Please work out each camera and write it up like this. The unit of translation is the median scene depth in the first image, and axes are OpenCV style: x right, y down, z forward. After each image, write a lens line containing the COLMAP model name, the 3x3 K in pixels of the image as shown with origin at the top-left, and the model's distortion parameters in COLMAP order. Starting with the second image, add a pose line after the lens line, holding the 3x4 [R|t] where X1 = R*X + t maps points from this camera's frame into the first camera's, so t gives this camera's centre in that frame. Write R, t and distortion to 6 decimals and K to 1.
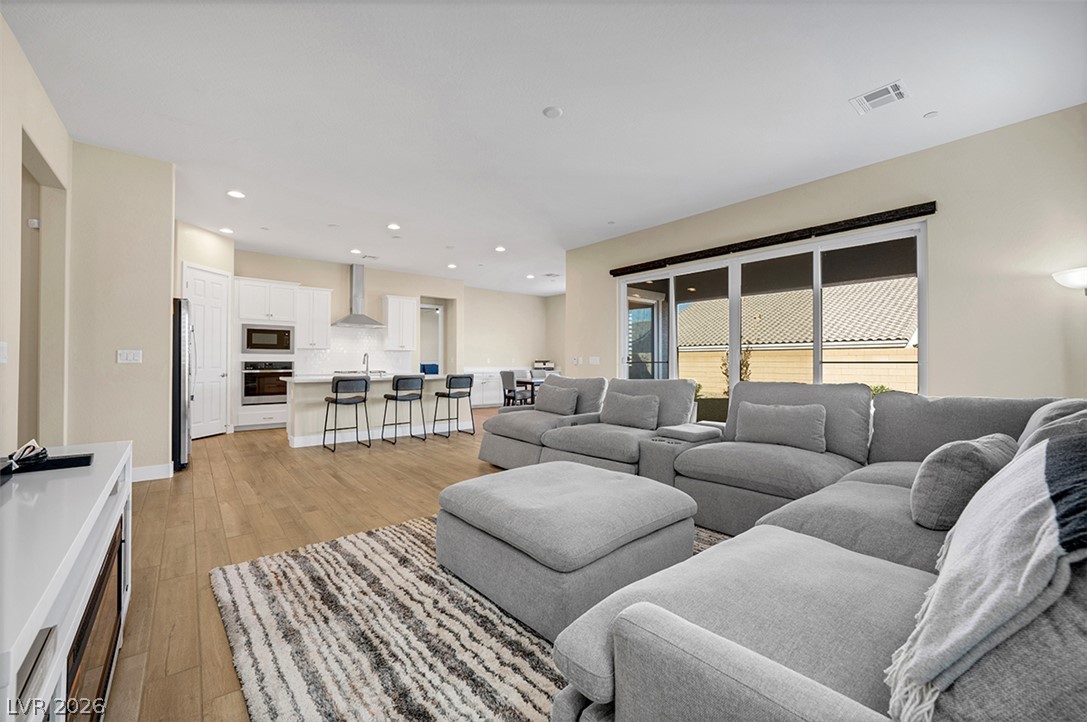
lens RADIAL K [[437.2, 0, 541.3], [0, 437.2, 358.9], [0, 0, 1]] dist [-0.008717, -0.000011]
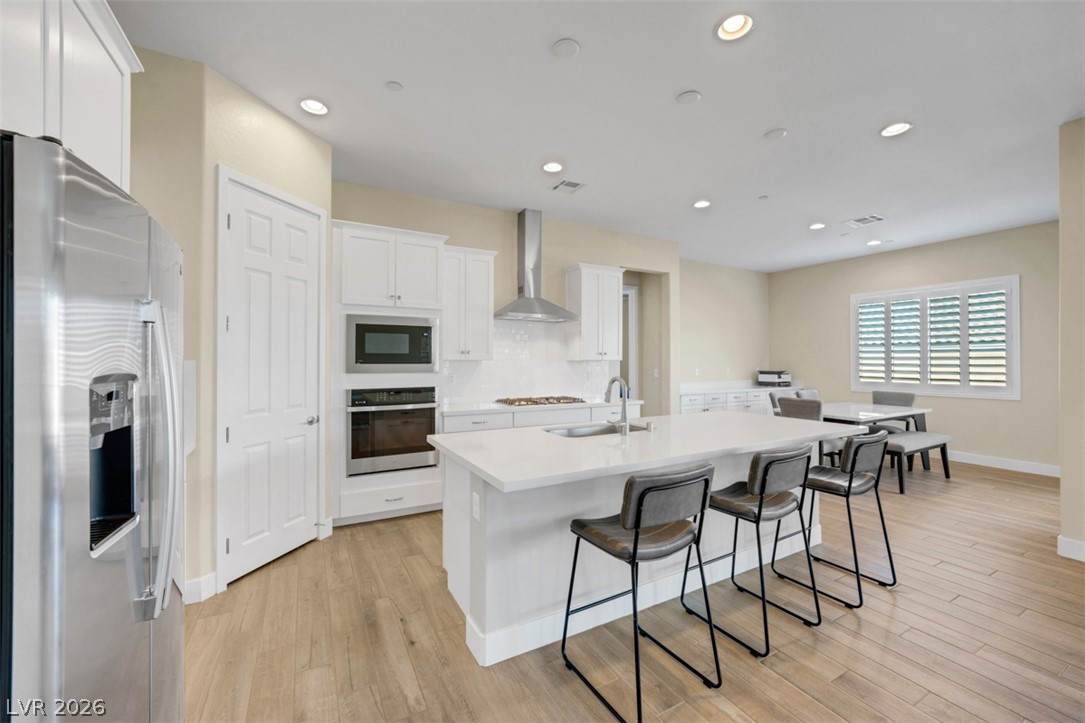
lens RADIAL K [[432.4, 0, 541.8], [0, 432.4, 358.5], [0, 0, 1]] dist [-0.003840, -0.000029]
pose [[0.984361, -0.000594, -0.176162, -0.377455], [0.001690, 0.999980, 0.006071, -0.032251], [0.176155, -0.006274, 0.984342, 0.548582]]
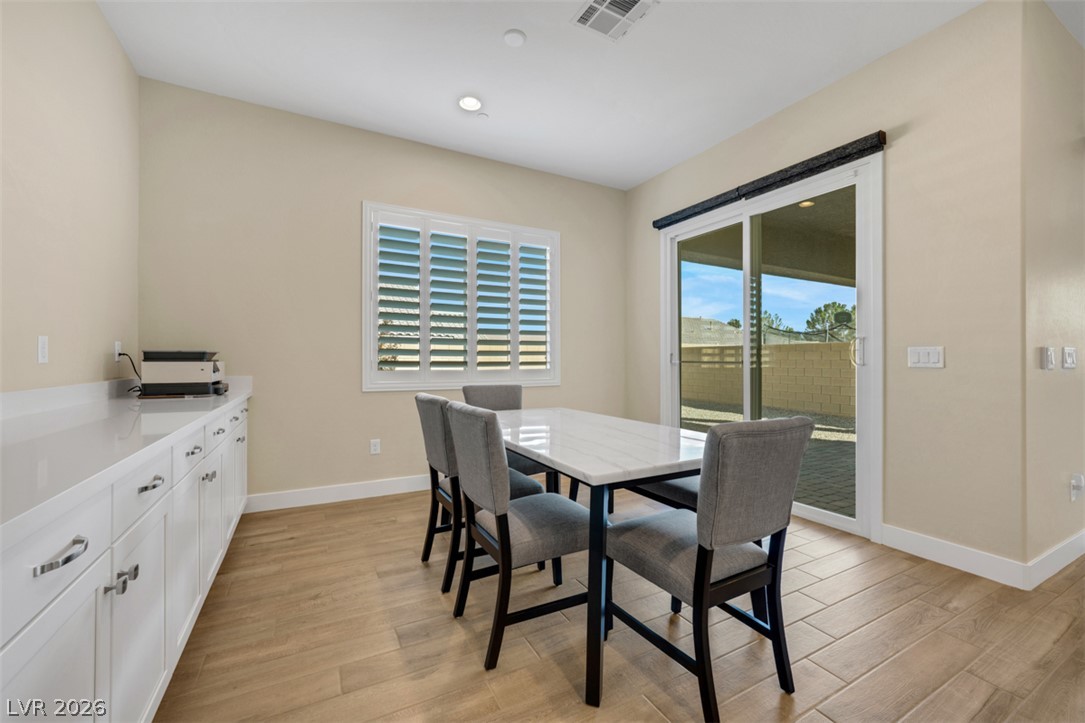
lens RADIAL K [[441.6, 0, 540.7], [0, 441.6, 358.0], [0, 0, 1]] dist [0.002194, 0.000411]
pose [[0.190805, 0.005005, 0.981615, -0.316601], [-0.011717, 0.999927, -0.002821, 0.009610], [-0.981558, -0.010963, 0.190850, 1.343869]]
